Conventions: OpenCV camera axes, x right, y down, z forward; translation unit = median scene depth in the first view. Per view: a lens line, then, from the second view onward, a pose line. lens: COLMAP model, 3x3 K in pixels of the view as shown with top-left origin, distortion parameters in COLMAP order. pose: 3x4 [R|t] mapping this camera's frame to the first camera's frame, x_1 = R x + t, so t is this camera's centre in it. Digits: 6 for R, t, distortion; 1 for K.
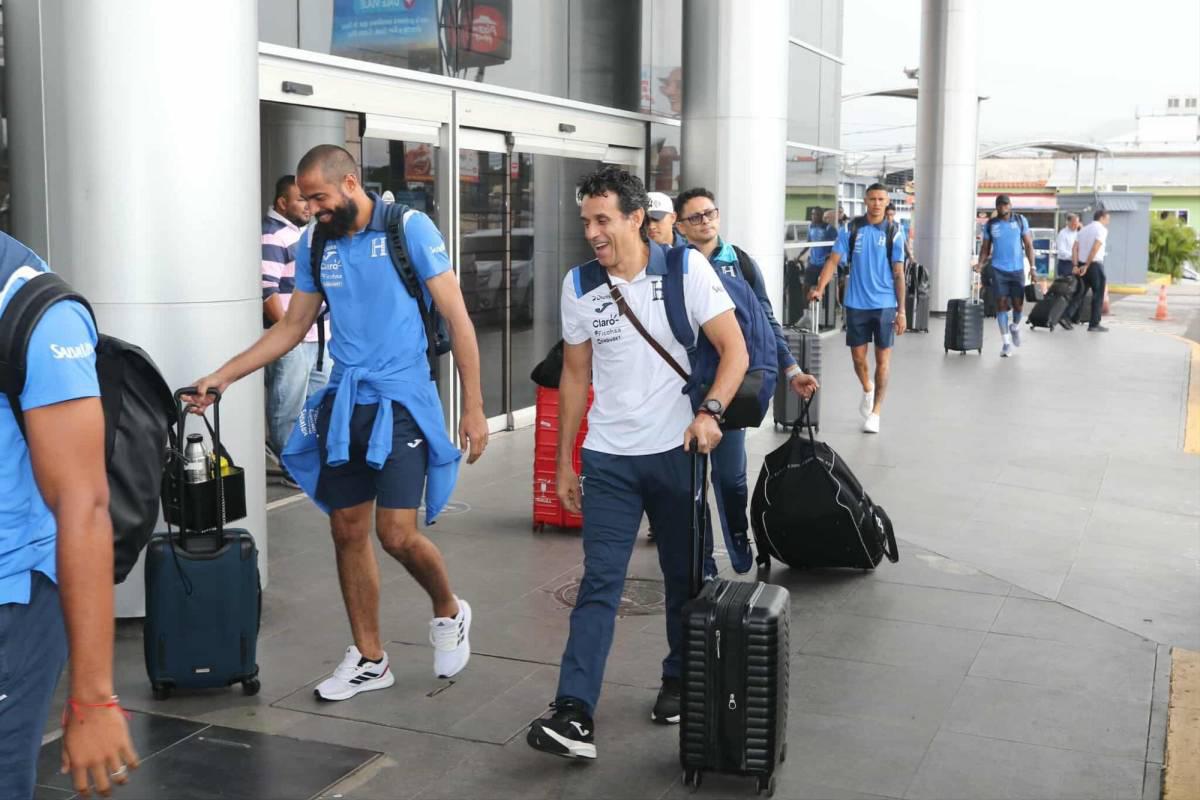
lens RADIAL K [[1489.7, 0, 598.7], [0, 1489.7, 396.9], [0, 0, 1]] dist [0.009885, 0.000000]
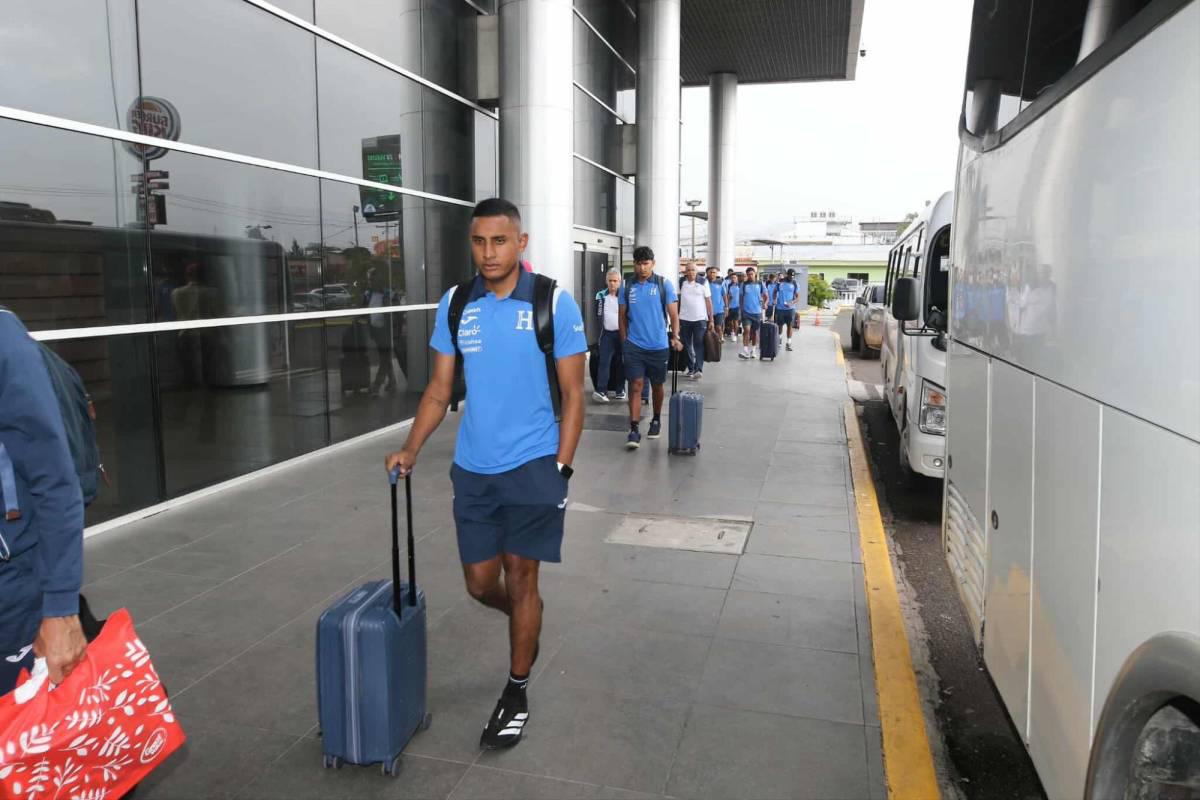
lens RADIAL K [[881.3, 0, 604.3], [0, 881.3, 399.4], [0, 0, 1]] dist [-0.053541, 0.011193]
pose [[0.991045, -0.024237, 0.131309, -0.098854], [0.022080, 0.999597, 0.017856, 0.027522], [-0.131688, -0.014797, 0.991181, -0.217151]]
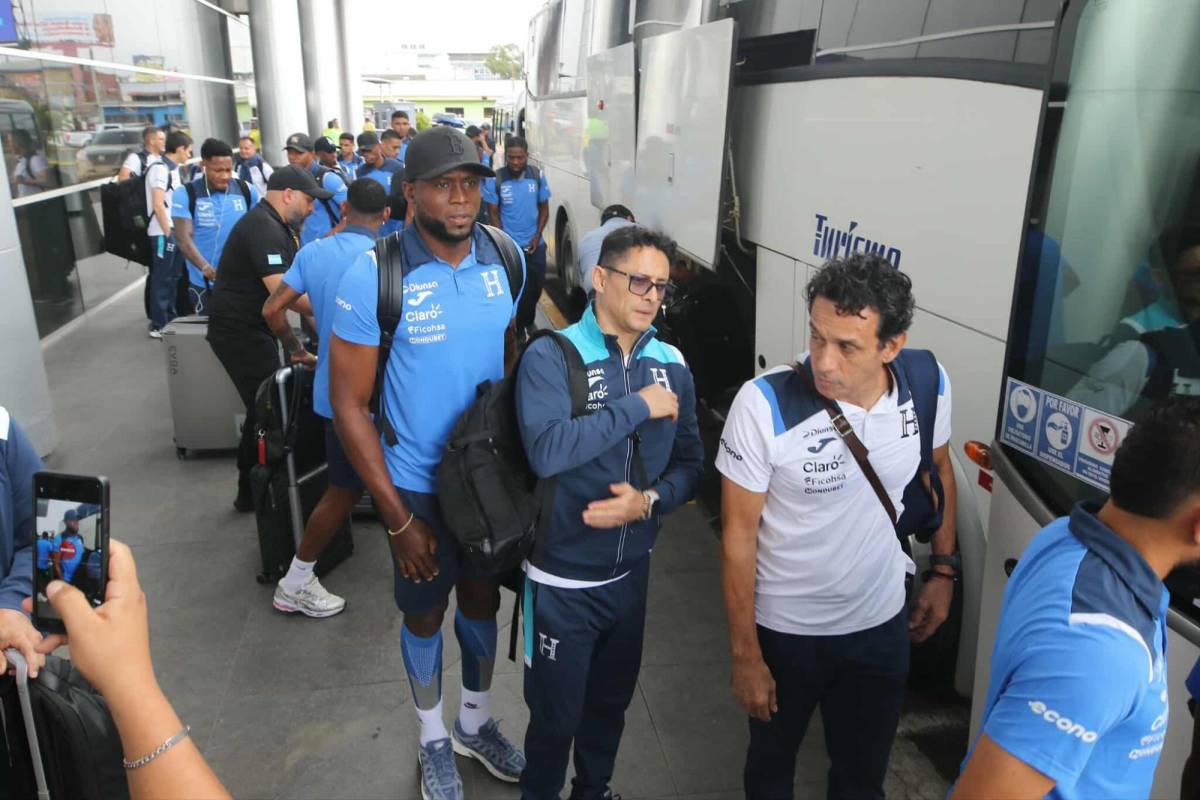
lens RADIAL K [[881.3, 0, 609.8], [0, 881.3, 377.6], [0, 0, 1]] dist [-0.053541, 0.011193]
pose [[0.832078, -0.165553, 0.529375, -0.267113], [0.068227, 0.977718, 0.198525, 0.048137], [-0.550446, -0.129071, 0.824833, -0.534227]]
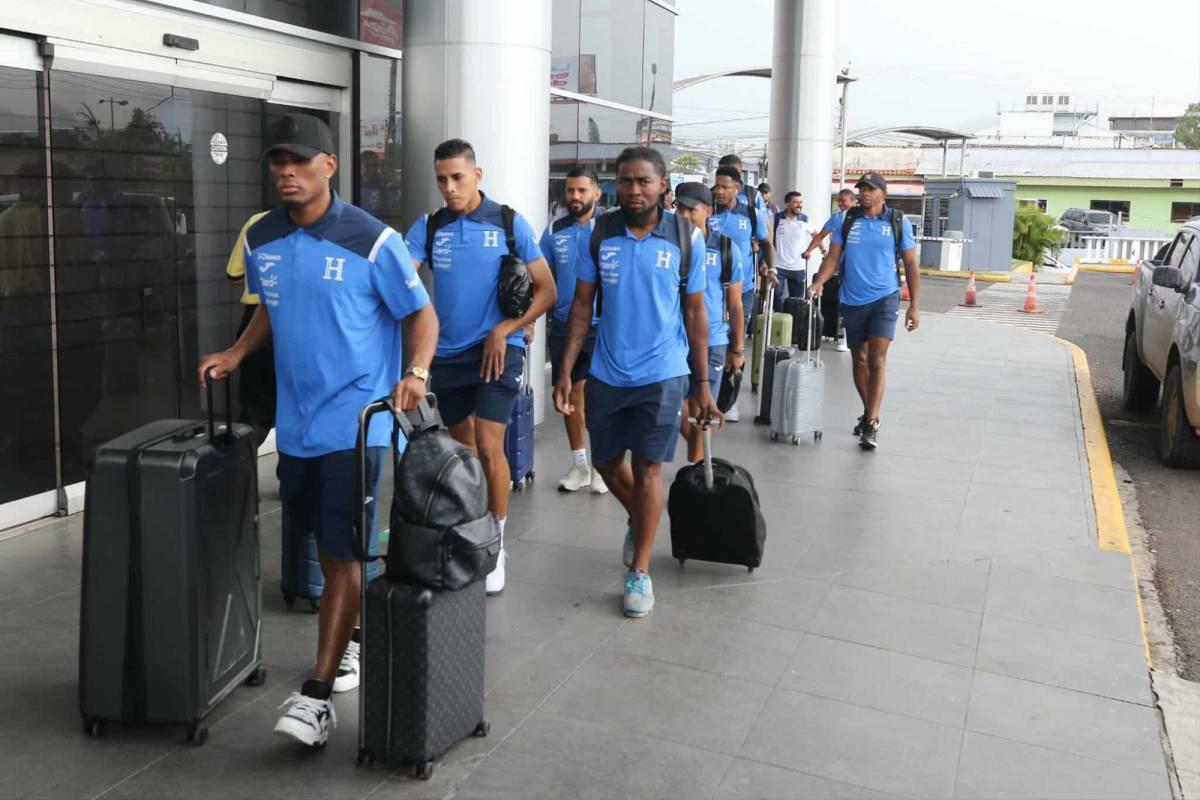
lens RADIAL K [[1368.1, 0, 597.5], [0, 1368.1, 396.1], [0, 0, 1]] dist [0.001872, 0.000000]
pose [[0.997870, 0.006412, 0.064921, 0.056216], [-0.007884, 0.999717, 0.022445, -0.018732], [-0.064759, -0.022909, 0.997638, 0.178543]]
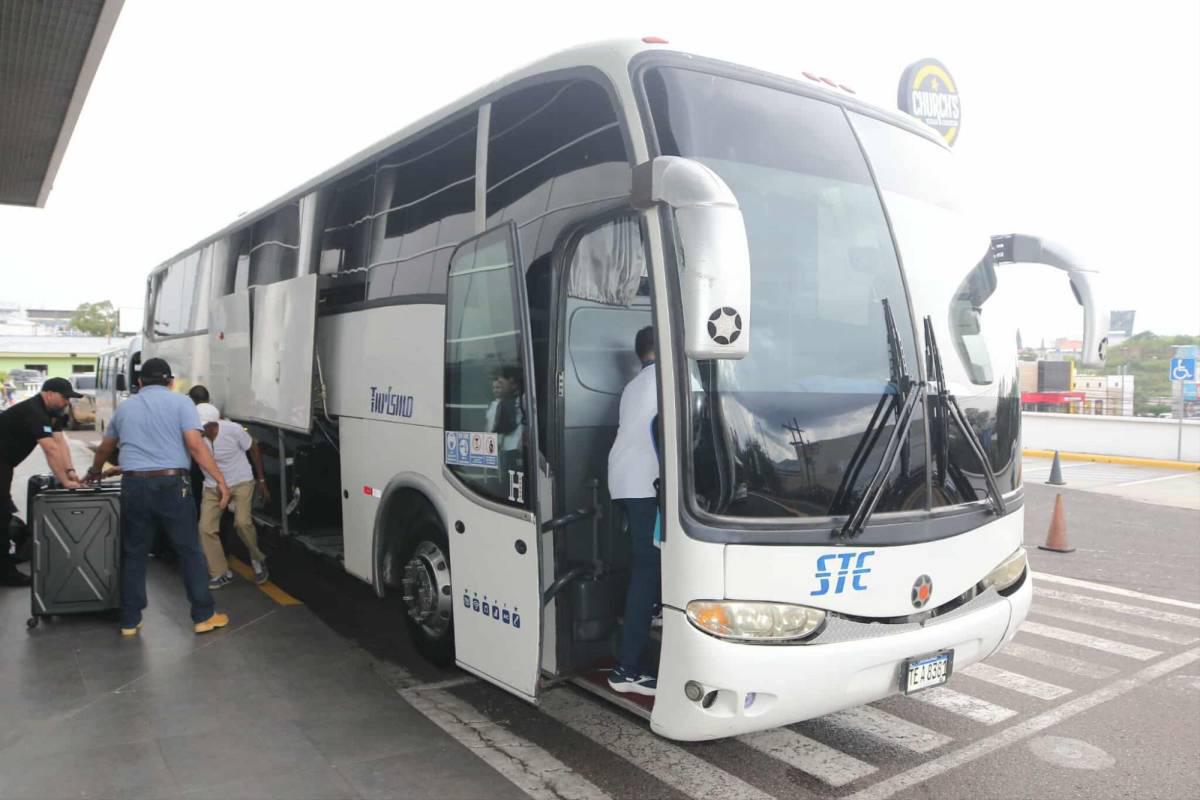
lens RADIAL K [[881.3, 0, 600.6], [0, 881.3, 394.1], [0, 0, 1]] dist [-0.053541, 0.011193]
pose [[0.536795, -0.023543, 0.843384, -0.326993], [0.098425, 0.994533, -0.034883, 0.070159], [-0.837952, 0.101735, 0.536177, -0.612480]]
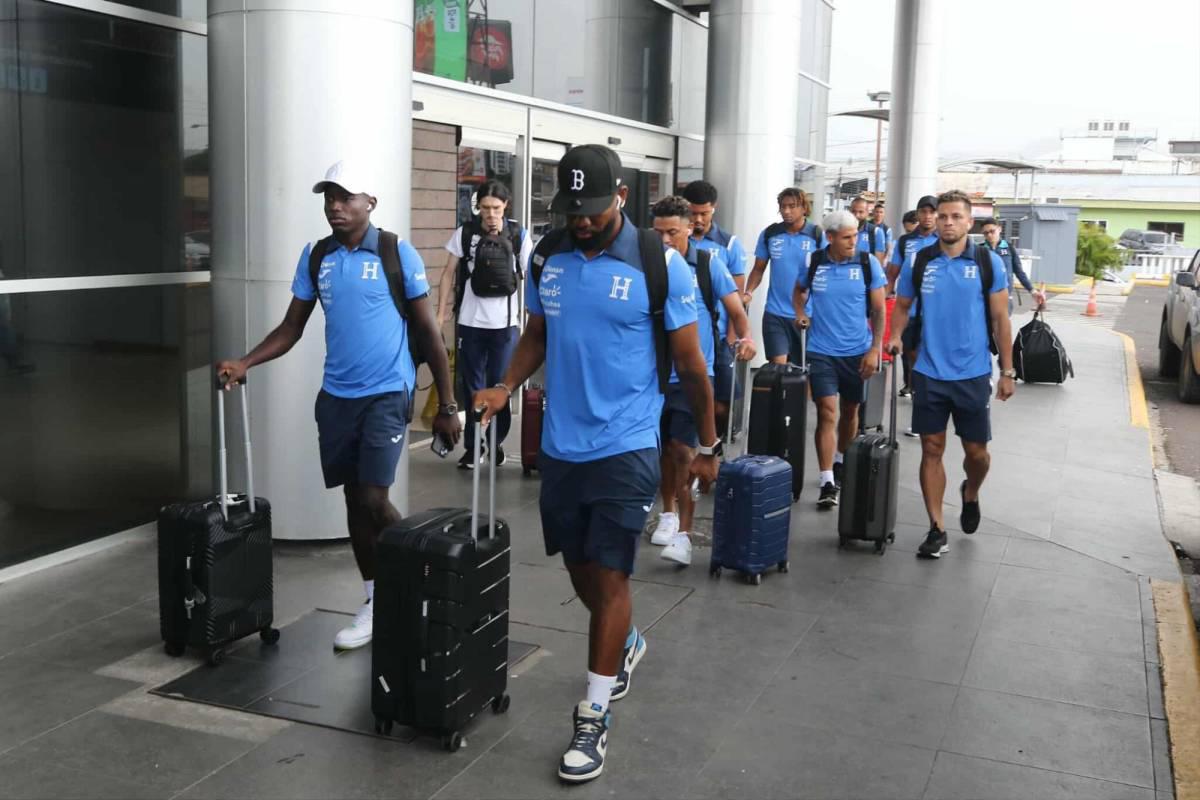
lens RADIAL K [[1317.5, 0, 598.8], [0, 1317.5, 396.8], [0, 0, 1]] dist [-0.002269, 0.000000]
pose [[0.999755, 0.016824, 0.014395, -0.020712], [-0.017047, 0.999734, 0.015522, 0.002274], [-0.014130, -0.015764, 0.999776, -0.017858]]
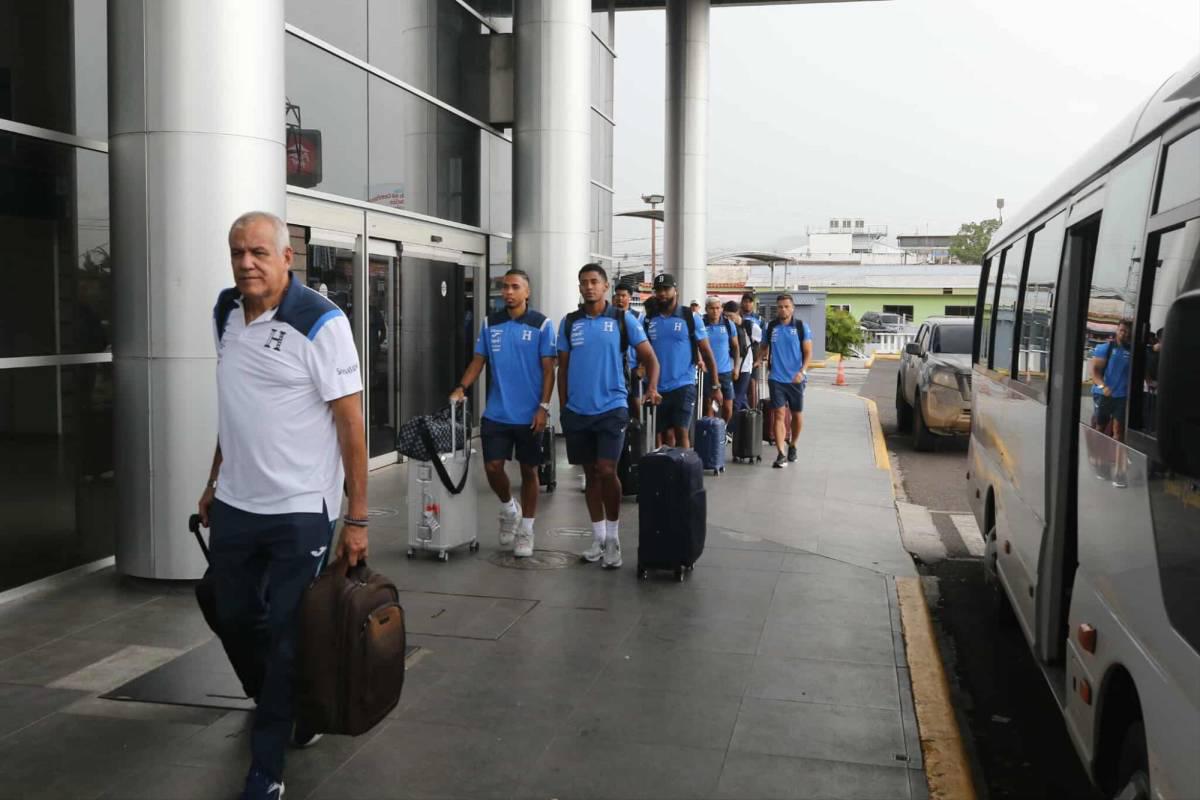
lens RADIAL K [[1222.8, 0, 597.9], [0, 1222.8, 398.8], [0, 0, 1]] dist [-0.028673, 0.000000]
pose [[0.984834, -0.012133, 0.173073, -0.032358], [0.020501, 0.998701, -0.046646, 0.008645], [-0.172282, 0.049487, 0.983804, -0.048652]]
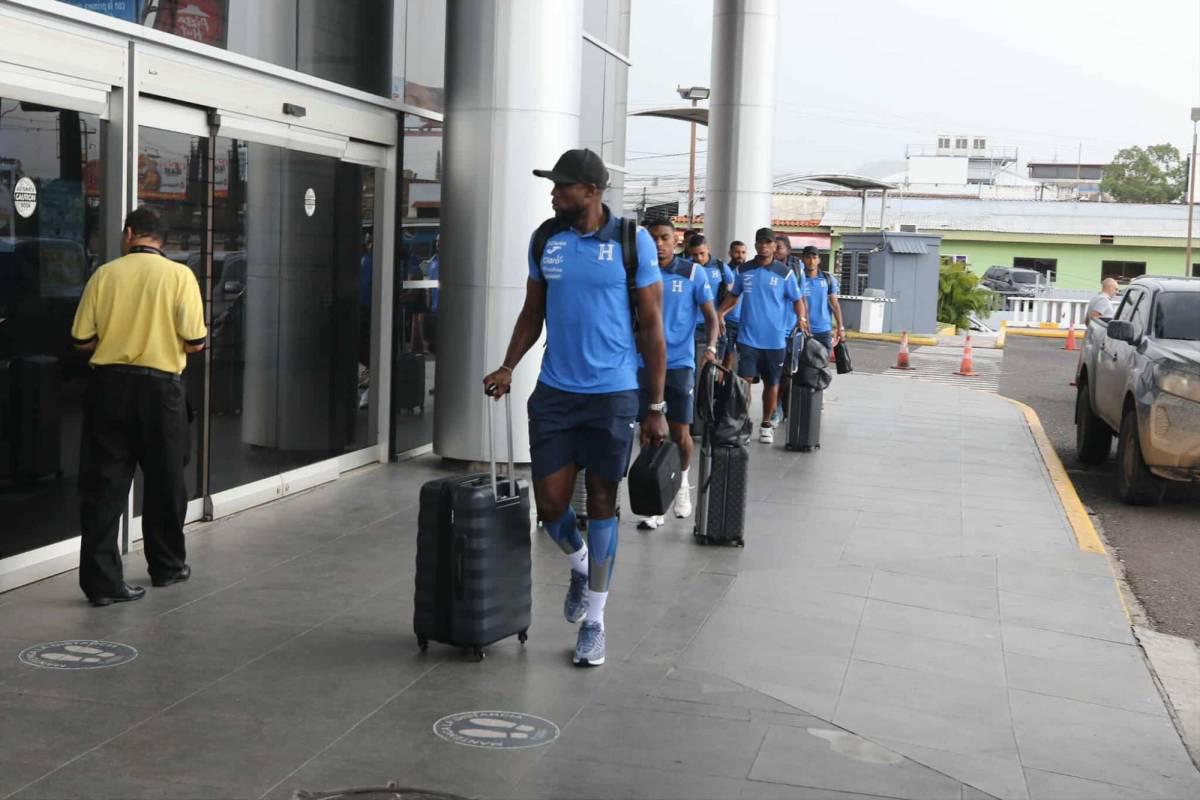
lens RADIAL K [[1642.4, 0, 595.1], [0, 1642.4, 399.1], [0, 0, 1]] dist [0.019962, 0.000000]
pose [[0.986498, 0.014833, 0.163101, -0.002226], [-0.009996, 0.999487, -0.030438, -0.006088], [-0.163469, 0.028396, 0.986140, 0.079421]]
